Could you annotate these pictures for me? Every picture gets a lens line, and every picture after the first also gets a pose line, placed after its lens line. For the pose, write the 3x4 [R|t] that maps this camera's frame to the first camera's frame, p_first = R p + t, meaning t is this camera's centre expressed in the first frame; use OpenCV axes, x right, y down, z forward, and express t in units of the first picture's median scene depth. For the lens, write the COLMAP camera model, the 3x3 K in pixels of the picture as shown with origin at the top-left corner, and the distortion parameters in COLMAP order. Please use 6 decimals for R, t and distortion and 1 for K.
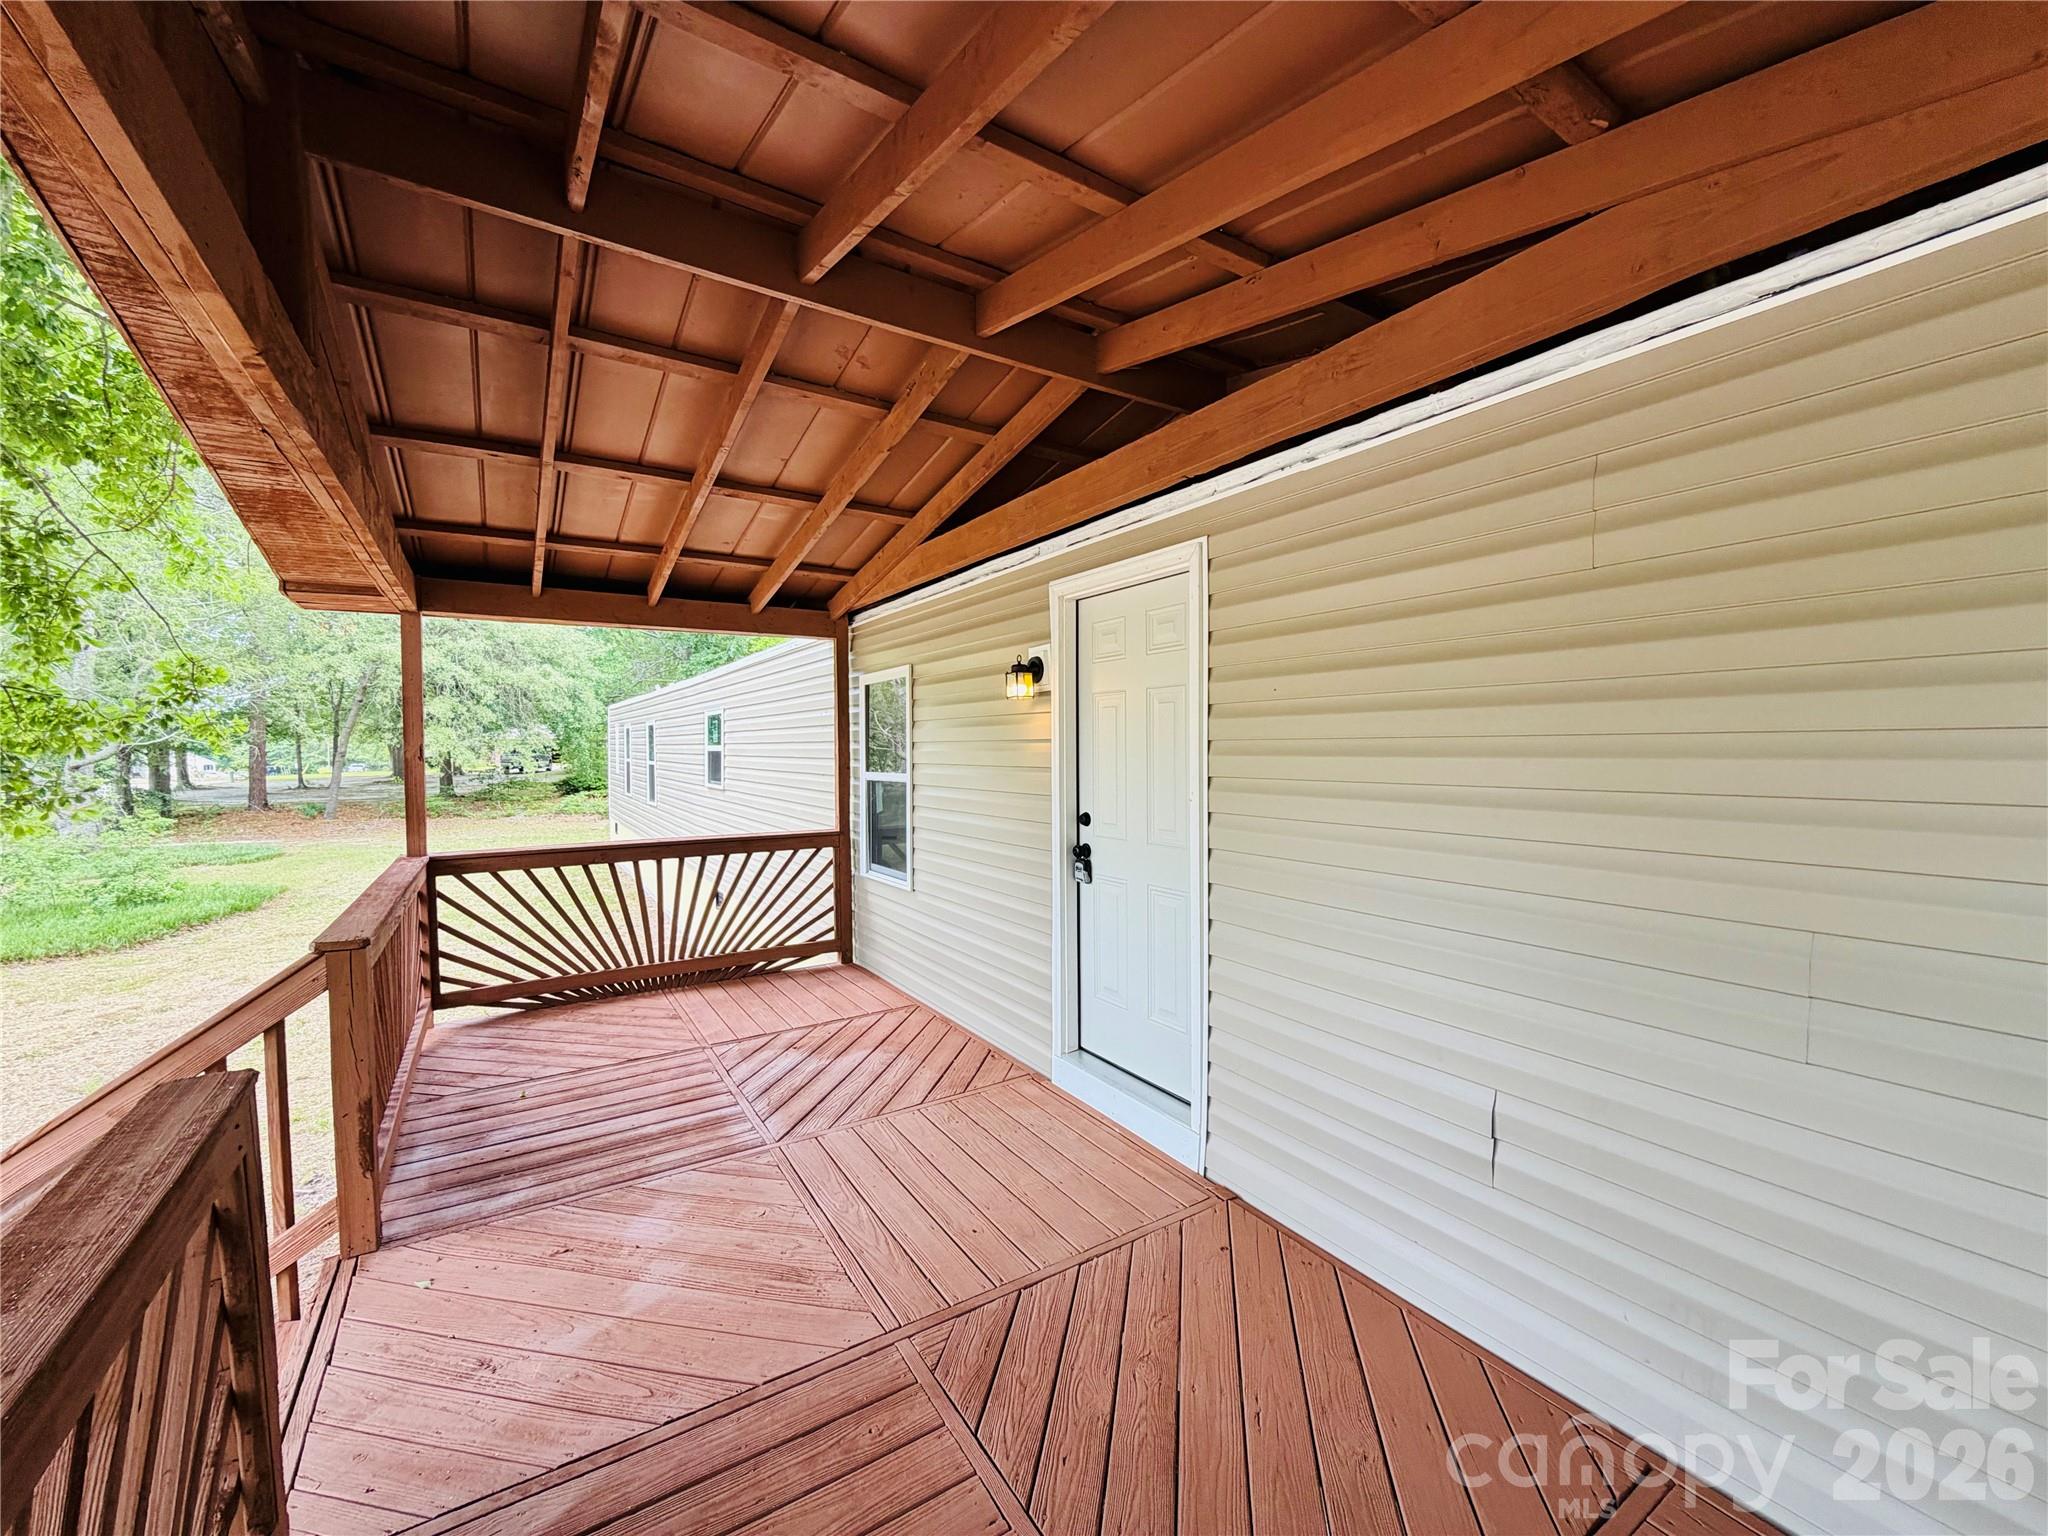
lens RADIAL K [[817.5, 0, 1028.5], [0, 817.5, 770.2], [0, 0, 1]] dist [0.000070, 0.000207]
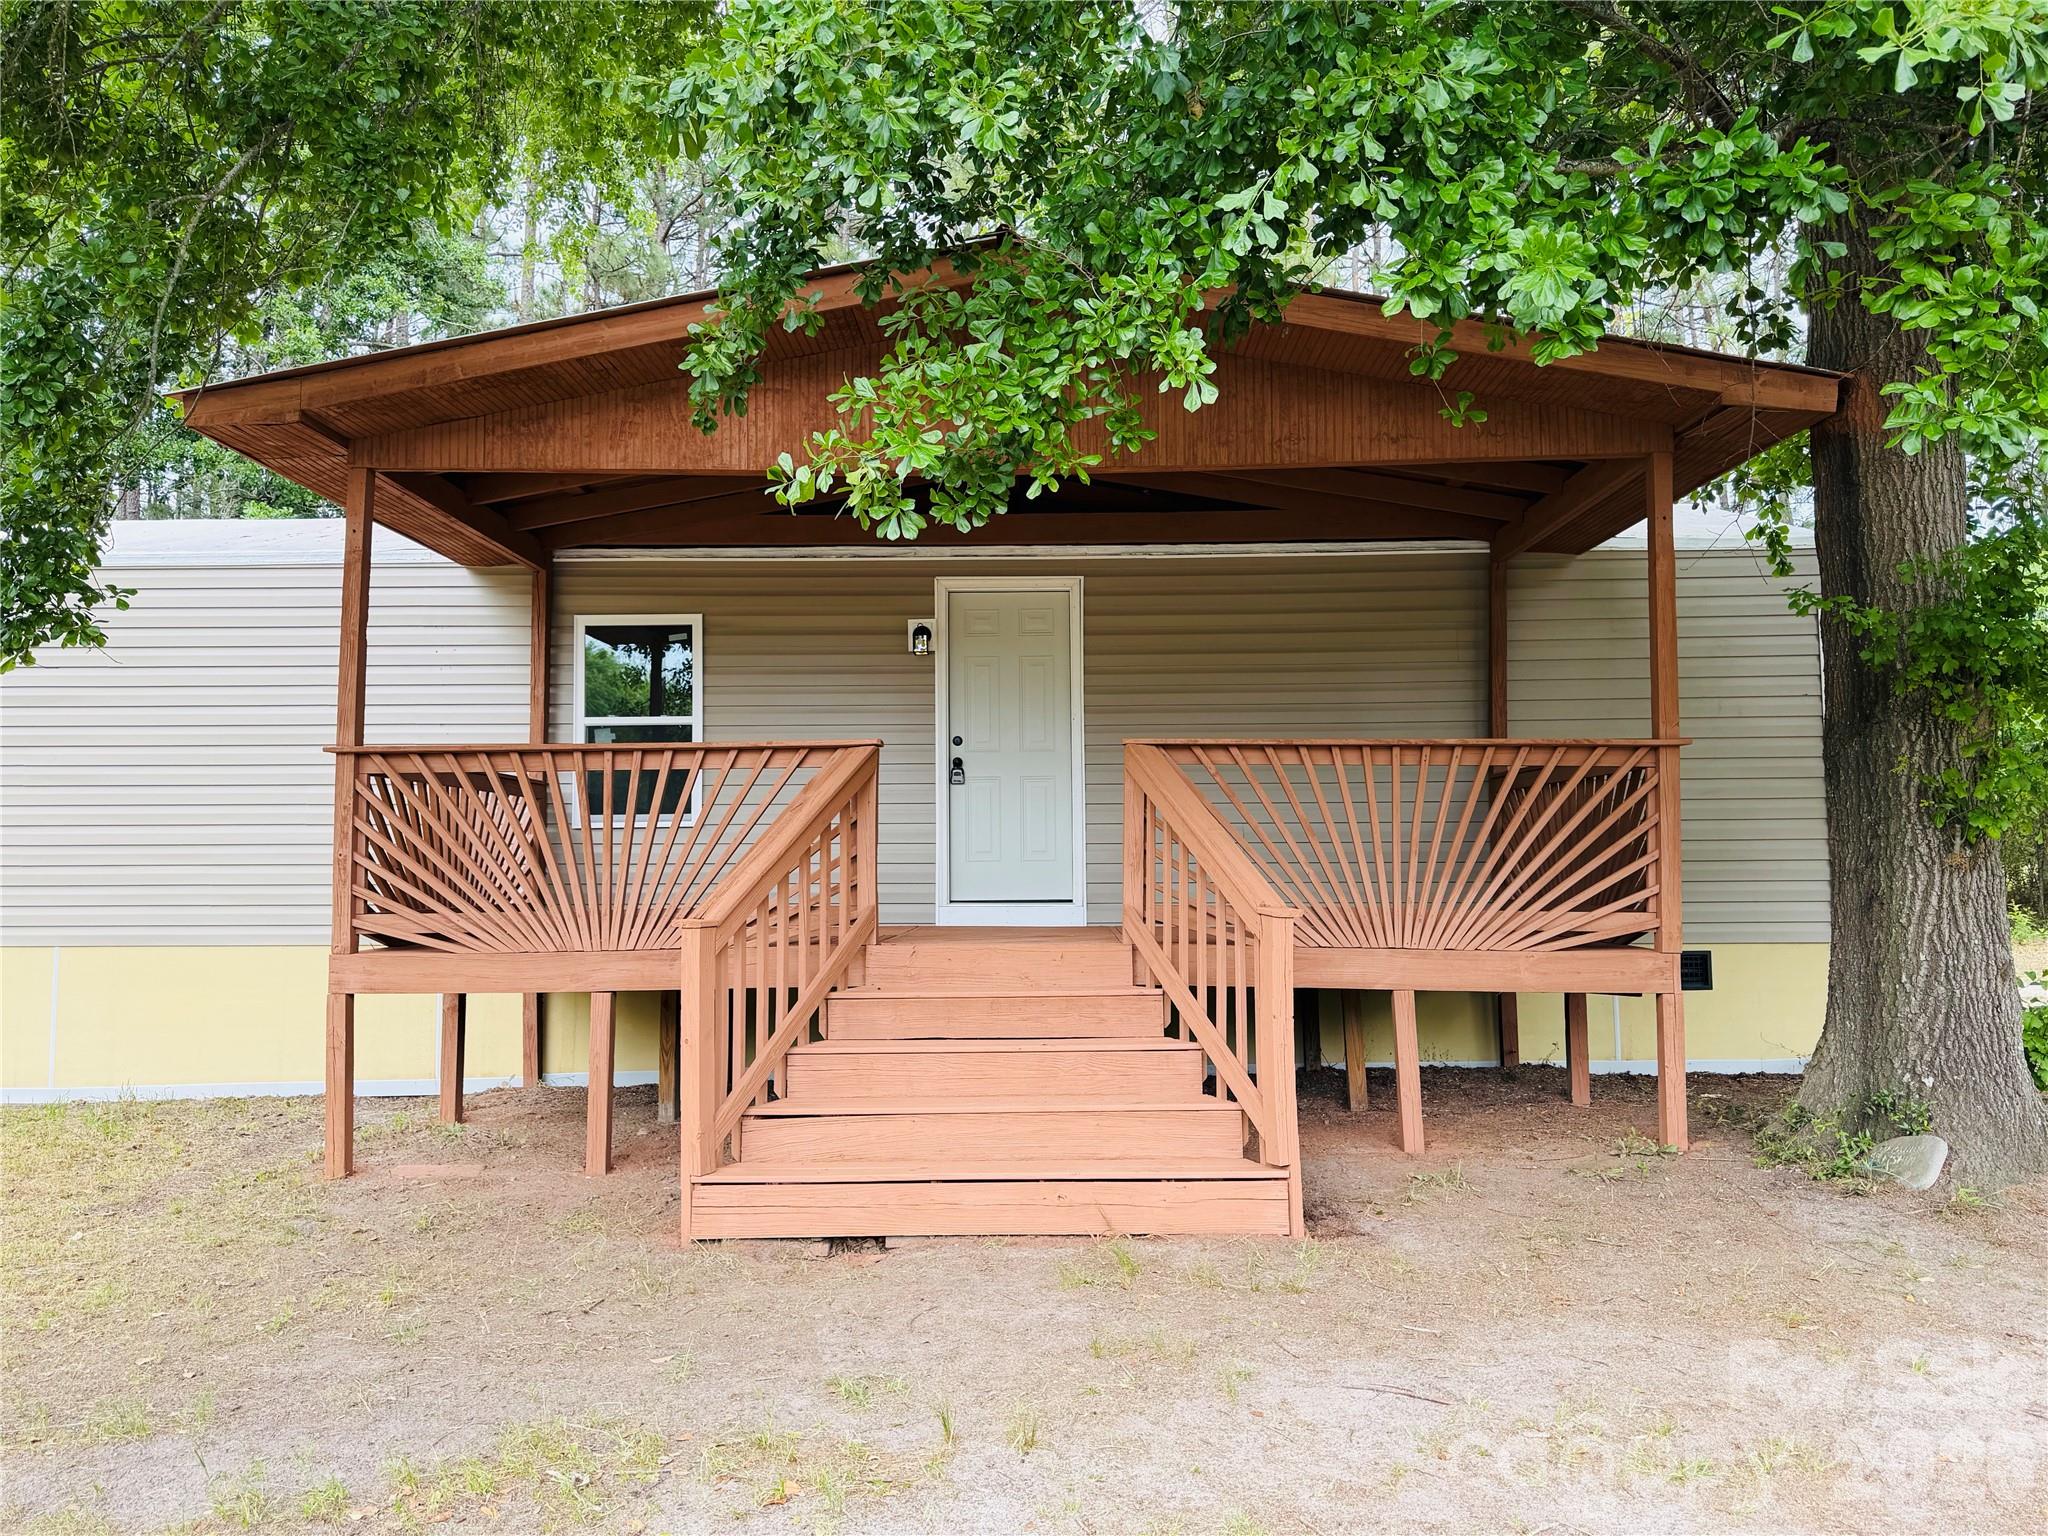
lens RADIAL K [[1446.6, 0, 1026.9], [0, 1446.6, 778.1], [0, 0, 1]] dist [0.167614, -0.309282]
pose [[0.562025, 0.049239, 0.825653, -1.863346], [0.025802, 0.996697, -0.077003, 0.306430], [-0.826718, 0.064581, 0.558898, -0.511379]]
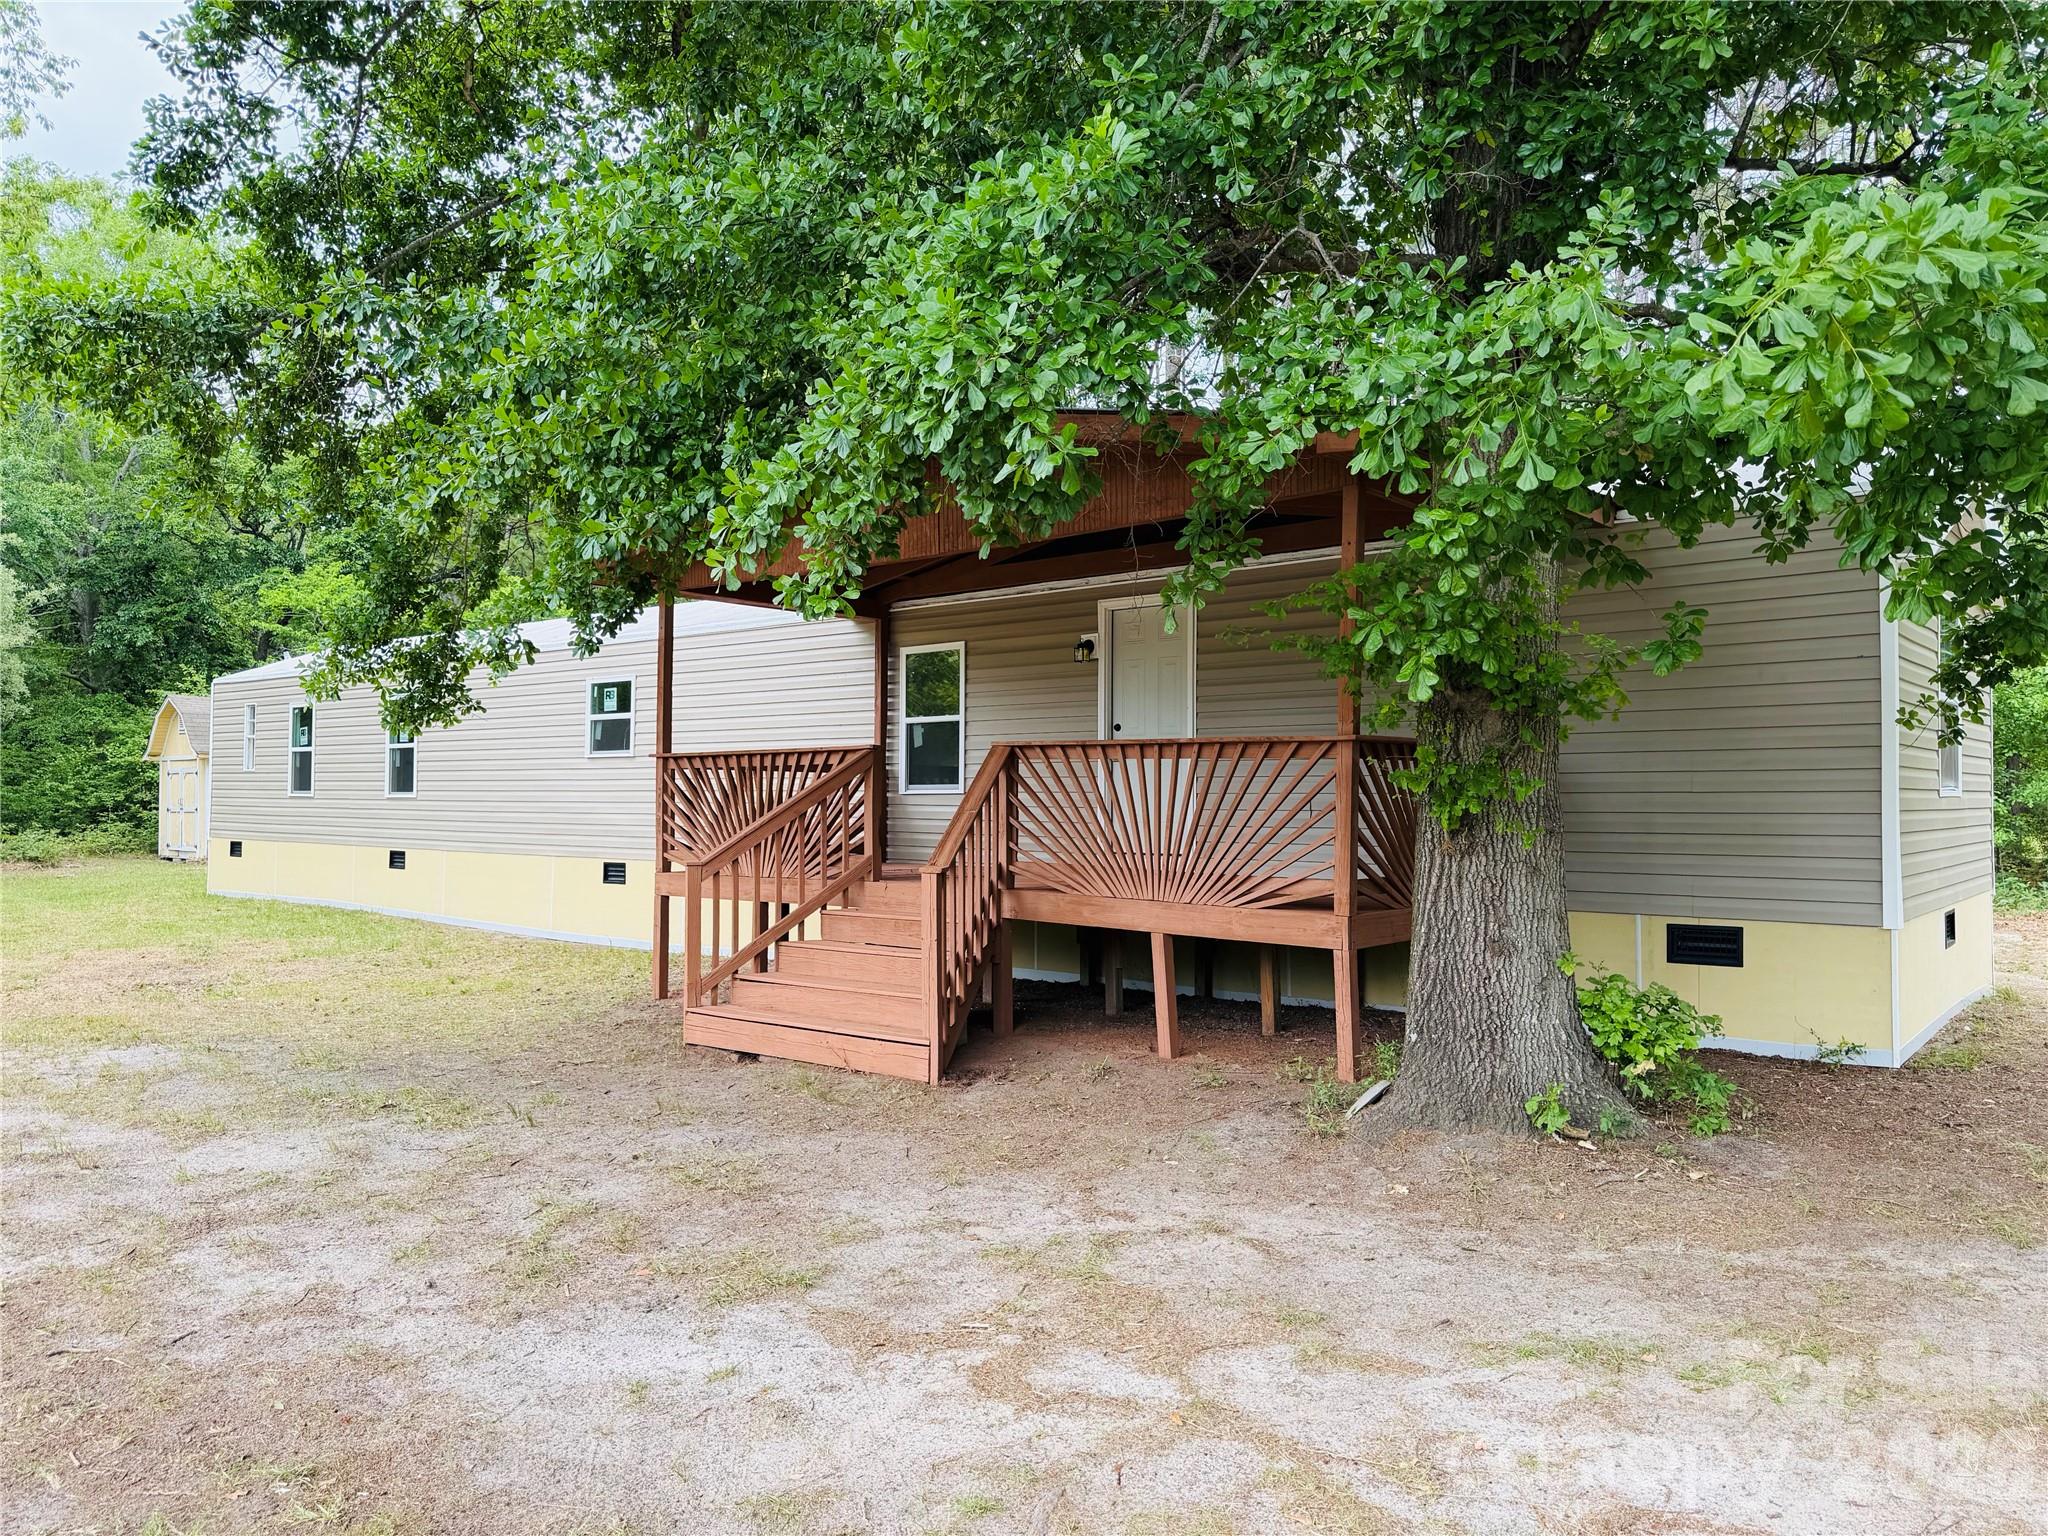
lens RADIAL K [[1444.9, 0, 1025.7], [0, 1444.9, 769.6], [0, 0, 1]] dist [0.036172, -0.042069]
pose [[0.956458, 0.010291, 0.291690, -1.019083], [0.003231, 0.998944, -0.045837, 0.285585], [-0.291854, 0.044783, 0.955414, -1.946382]]
